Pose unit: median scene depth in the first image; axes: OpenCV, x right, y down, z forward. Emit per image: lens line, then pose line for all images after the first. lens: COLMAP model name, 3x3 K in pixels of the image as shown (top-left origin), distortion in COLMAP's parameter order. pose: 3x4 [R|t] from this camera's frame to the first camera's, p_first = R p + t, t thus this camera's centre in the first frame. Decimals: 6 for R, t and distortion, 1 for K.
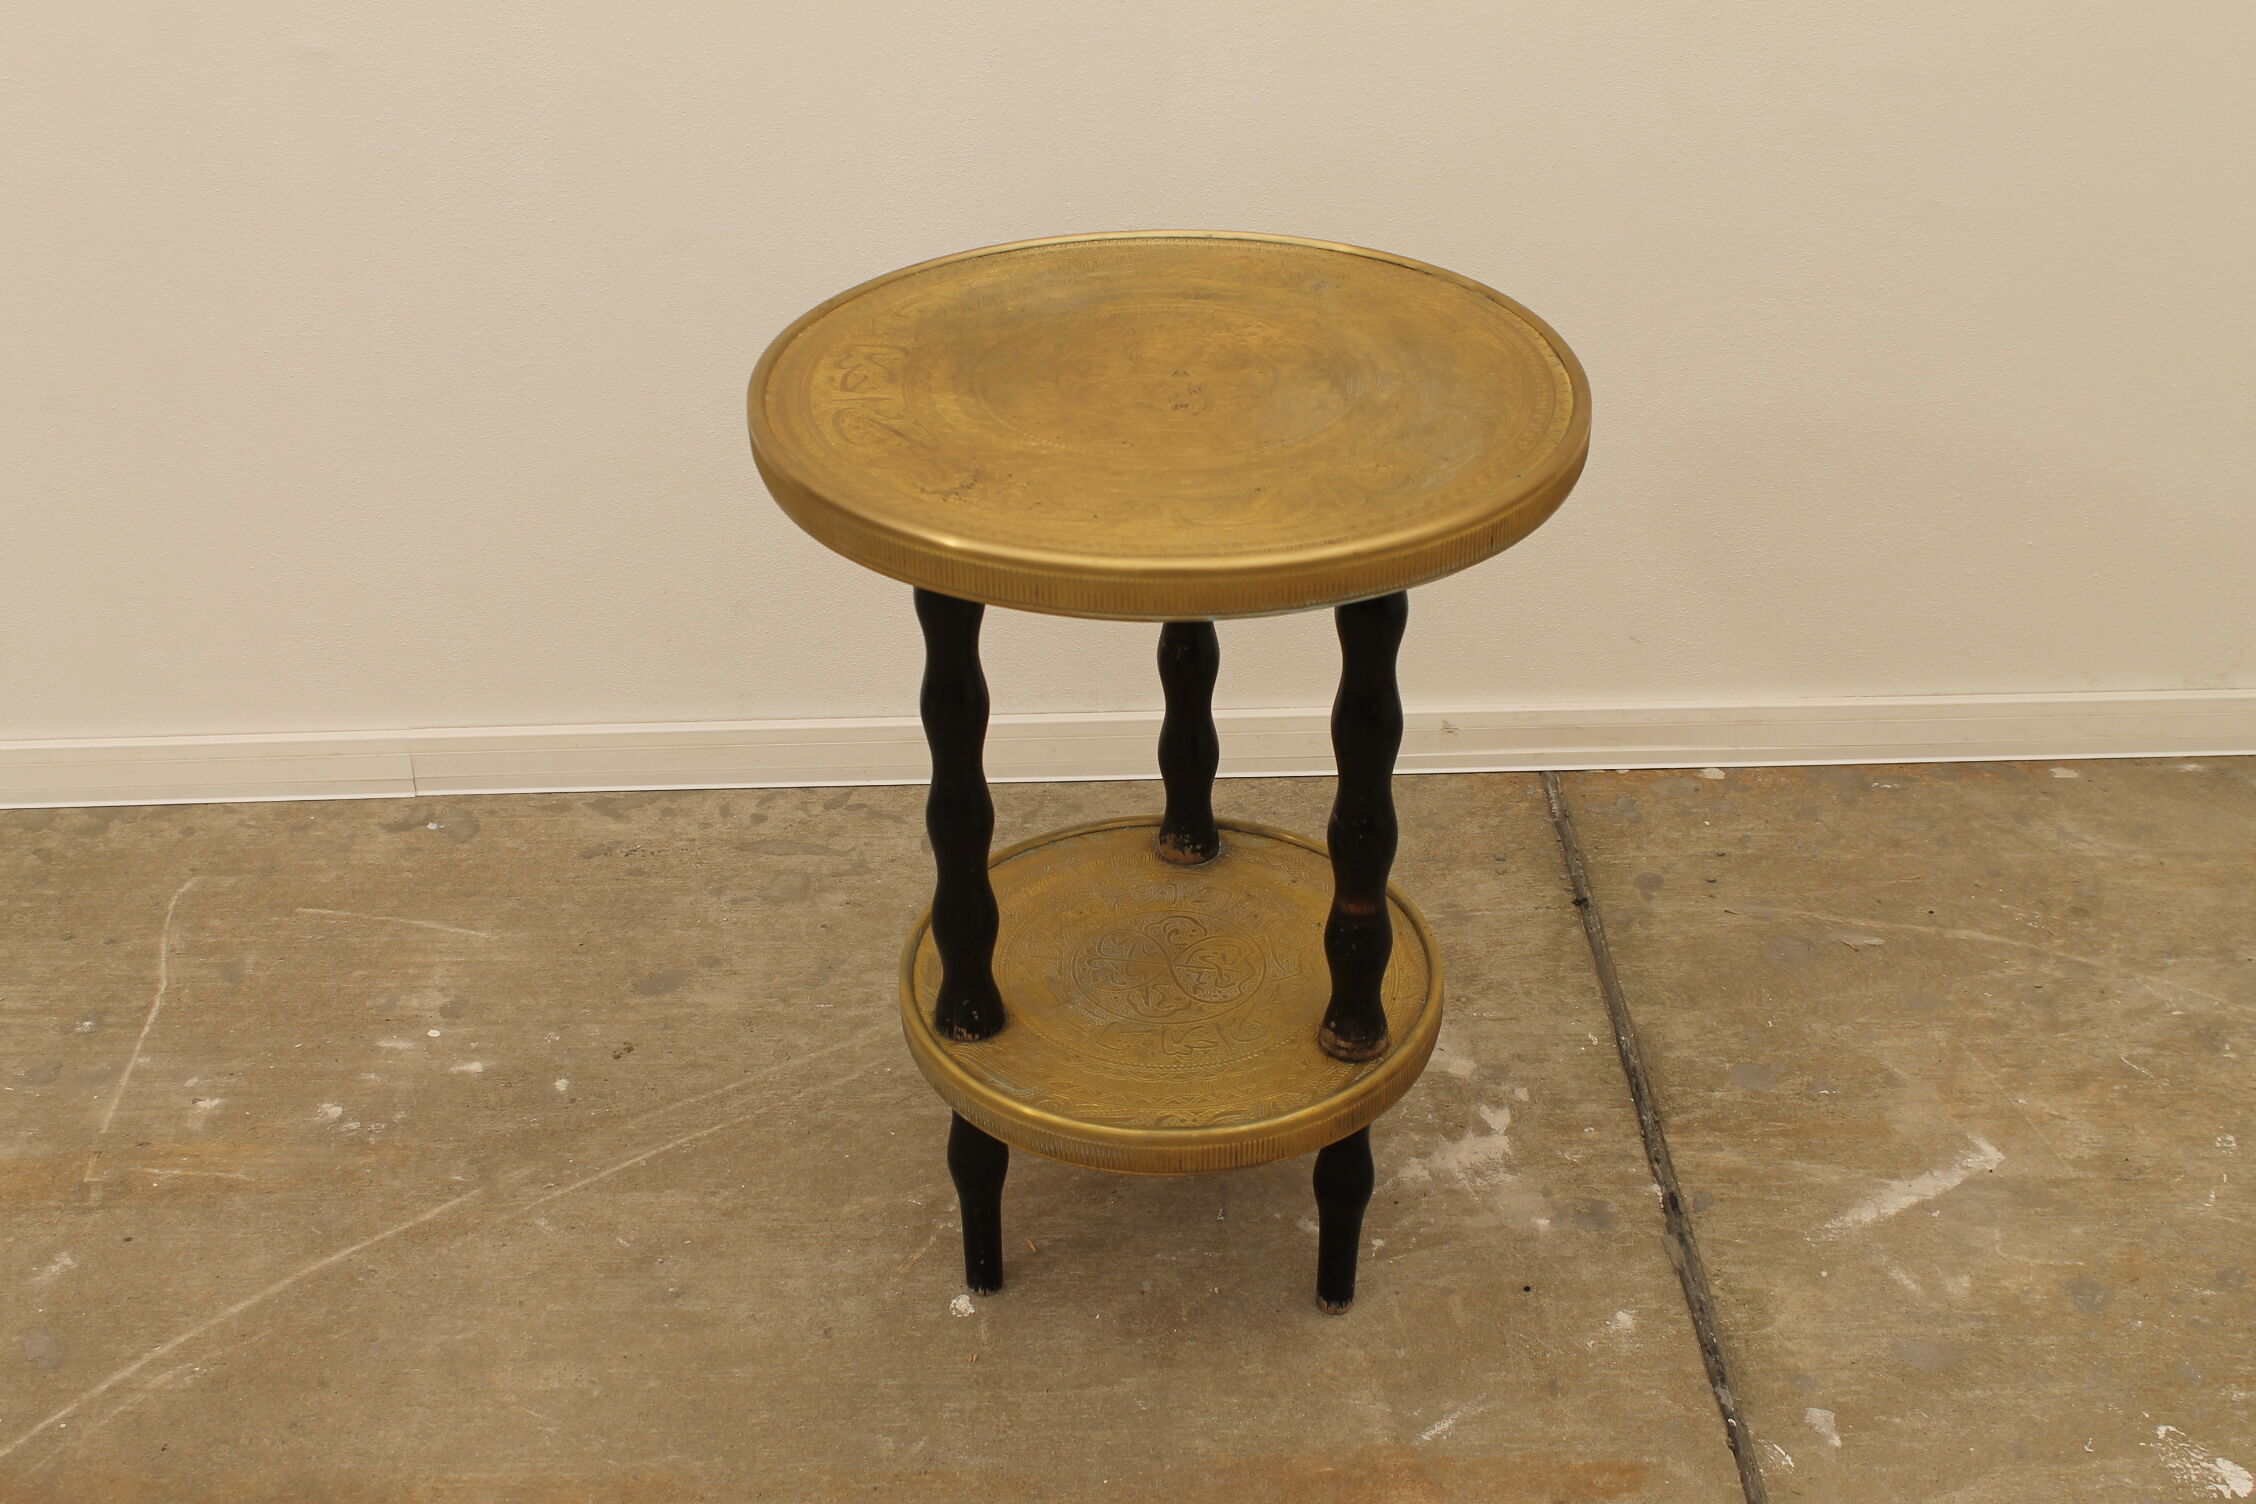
lens RADIAL K [[2587.4, 0, 1128.0], [0, 2587.4, 752.0], [0, 0, 1]] dist [-0.100467, 0.116400]
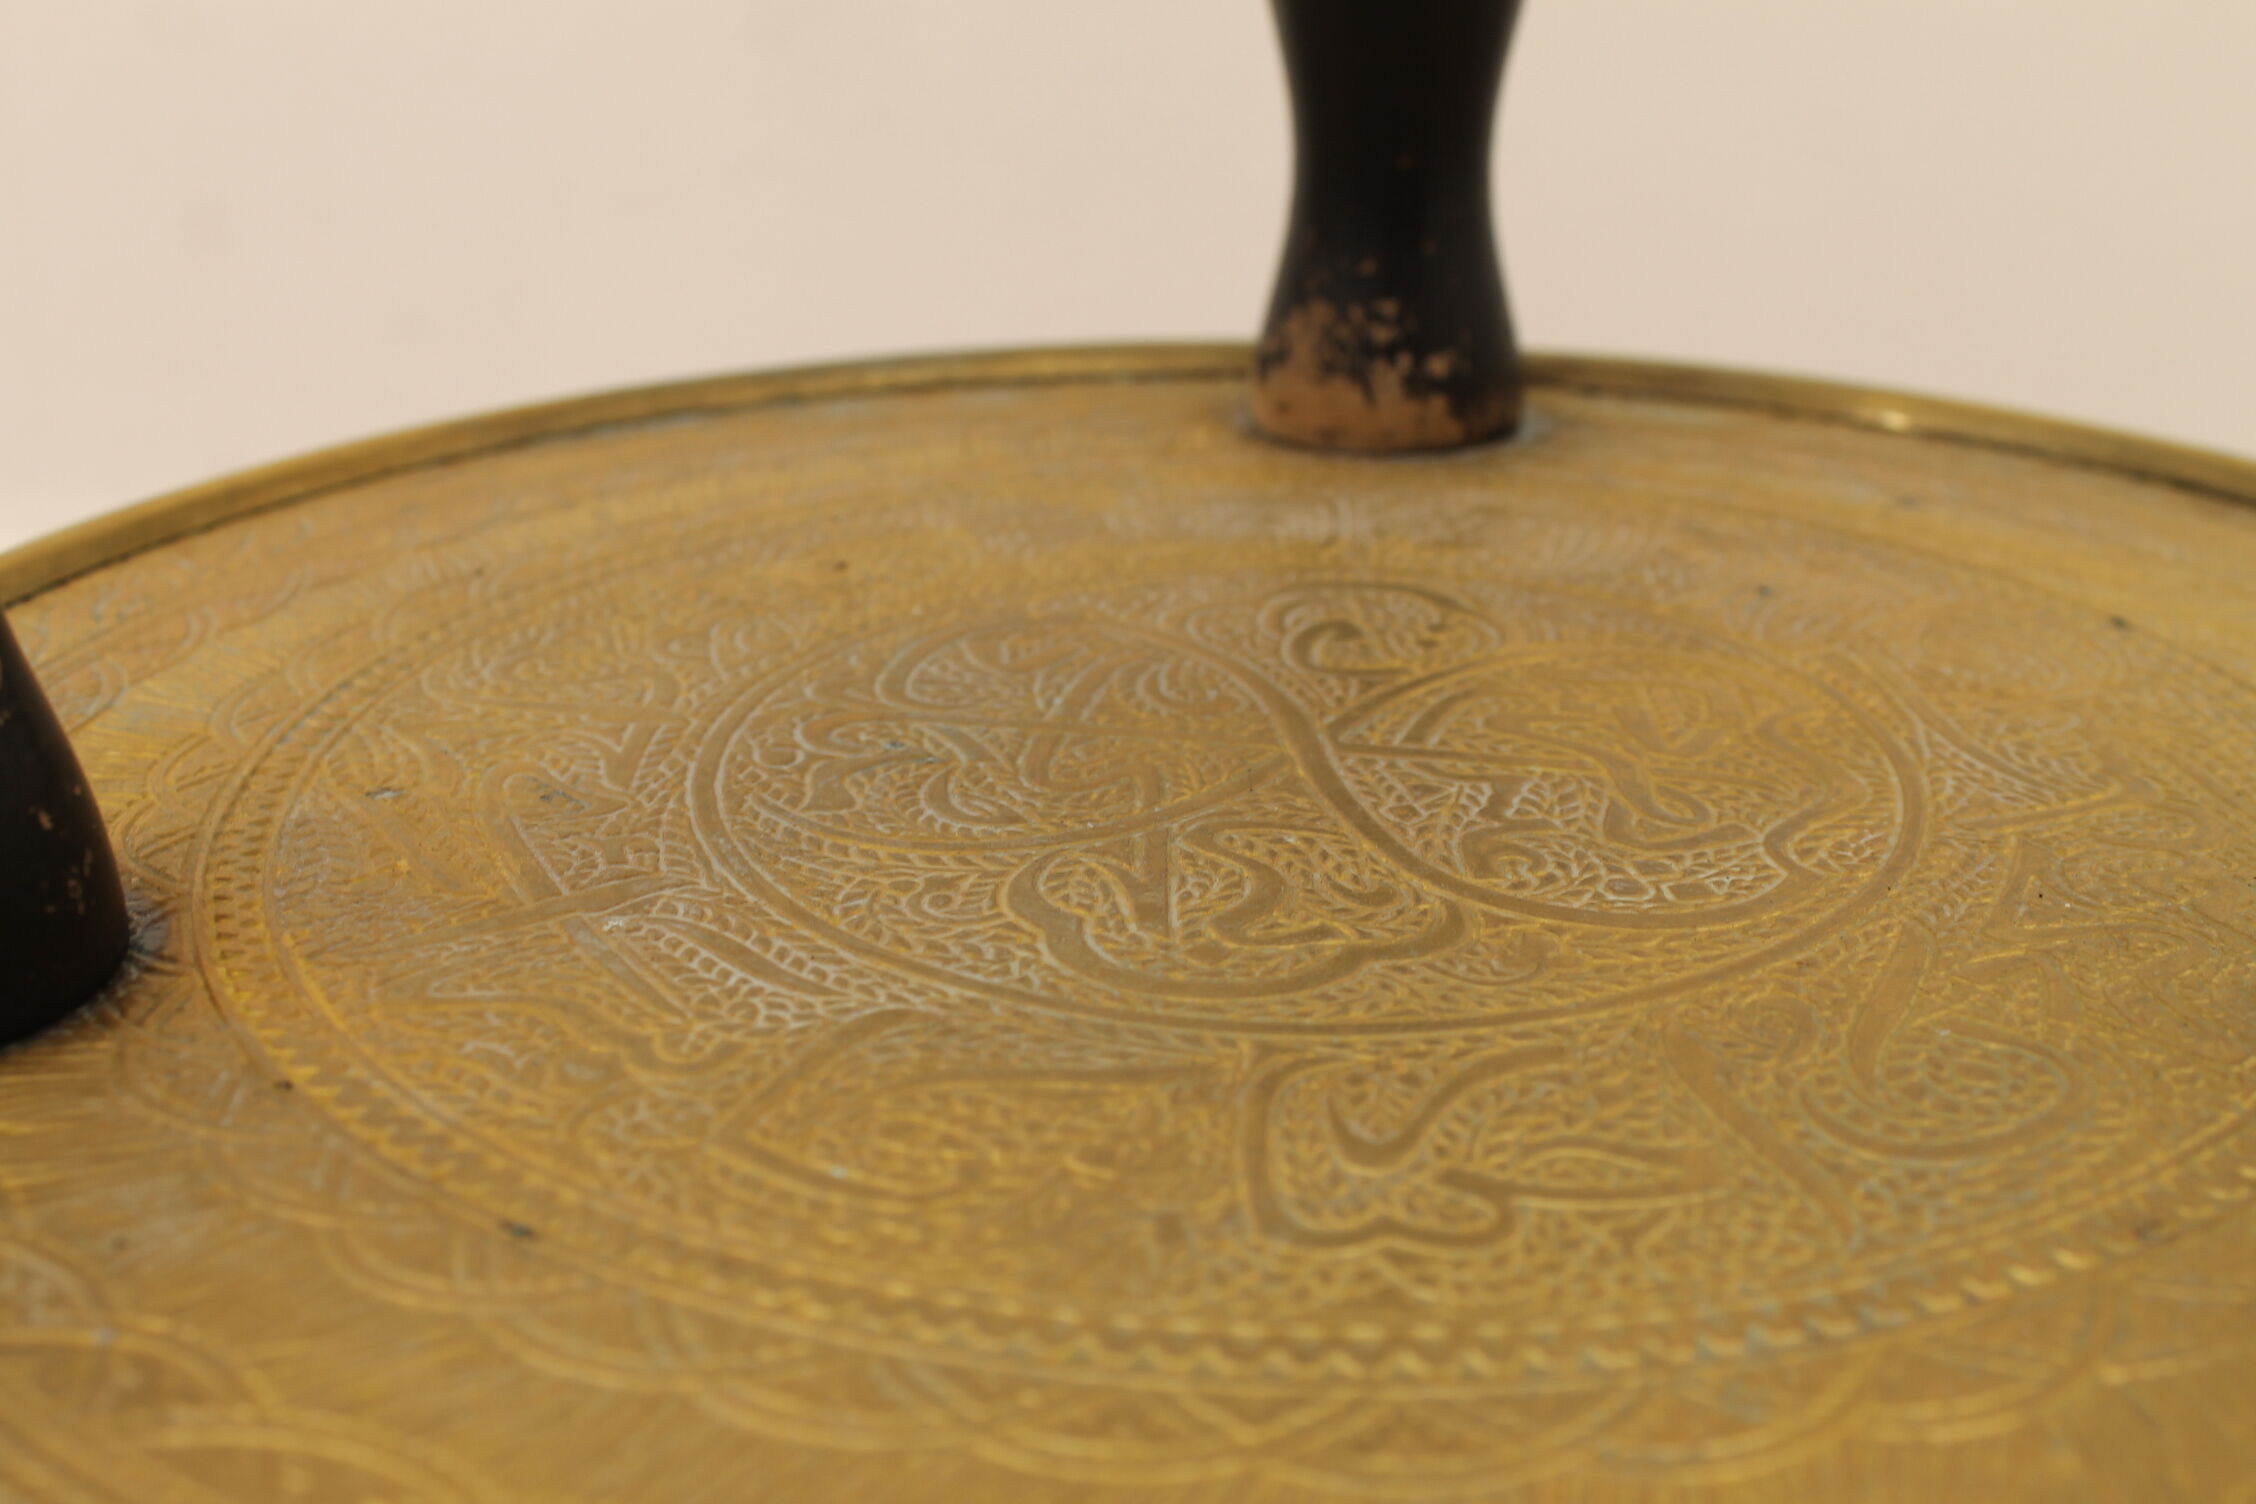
lens RADIAL K [[2587.4, 0, 1128.0], [0, 2587.4, 752.0], [0, 0, 1]] dist [-0.100467, 0.116400]
pose [[0.998974, 0.025615, -0.037352, 0.010195], [-0.031041, 0.987770, -0.152795, 0.100501], [0.032982, 0.153798, 0.987552, 0.782550]]
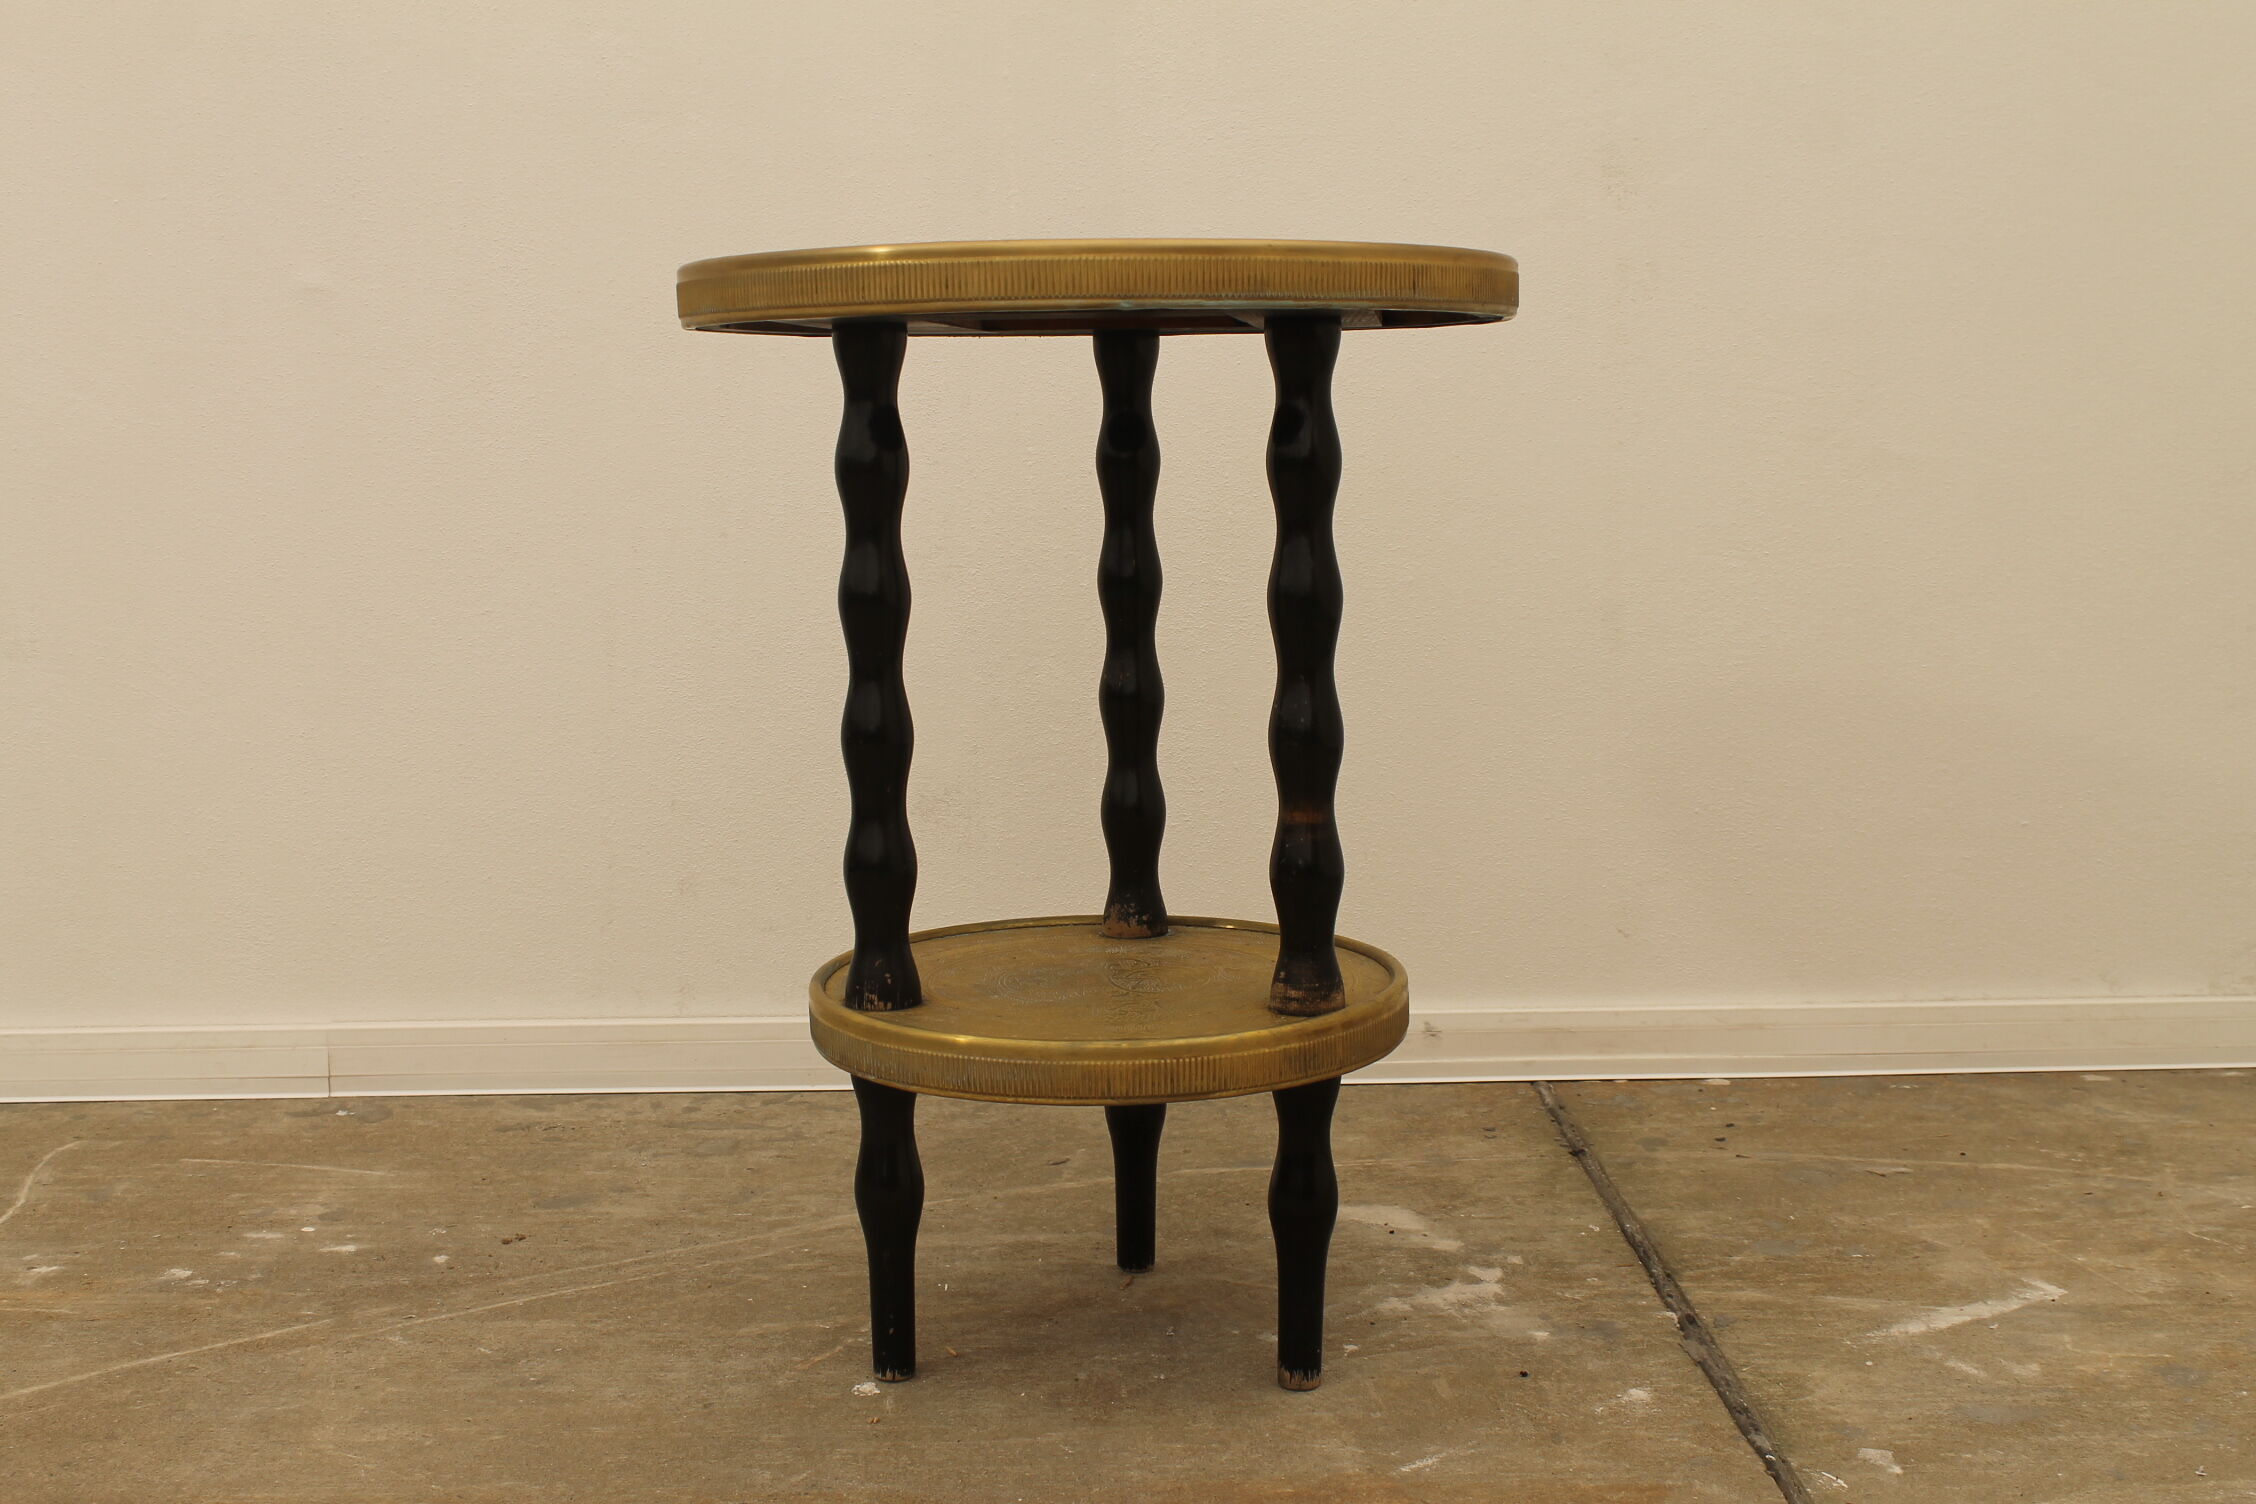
lens RADIAL K [[2587.4, 0, 1128.0], [0, 2587.4, 752.0], [0, 0, 1]] dist [-0.100467, 0.116400]
pose [[0.999932, 0.000044, -0.011661, 0.031689], [-0.004650, 0.918567, -0.395239, 0.344195], [0.010694, 0.395266, 0.918504, 0.122903]]
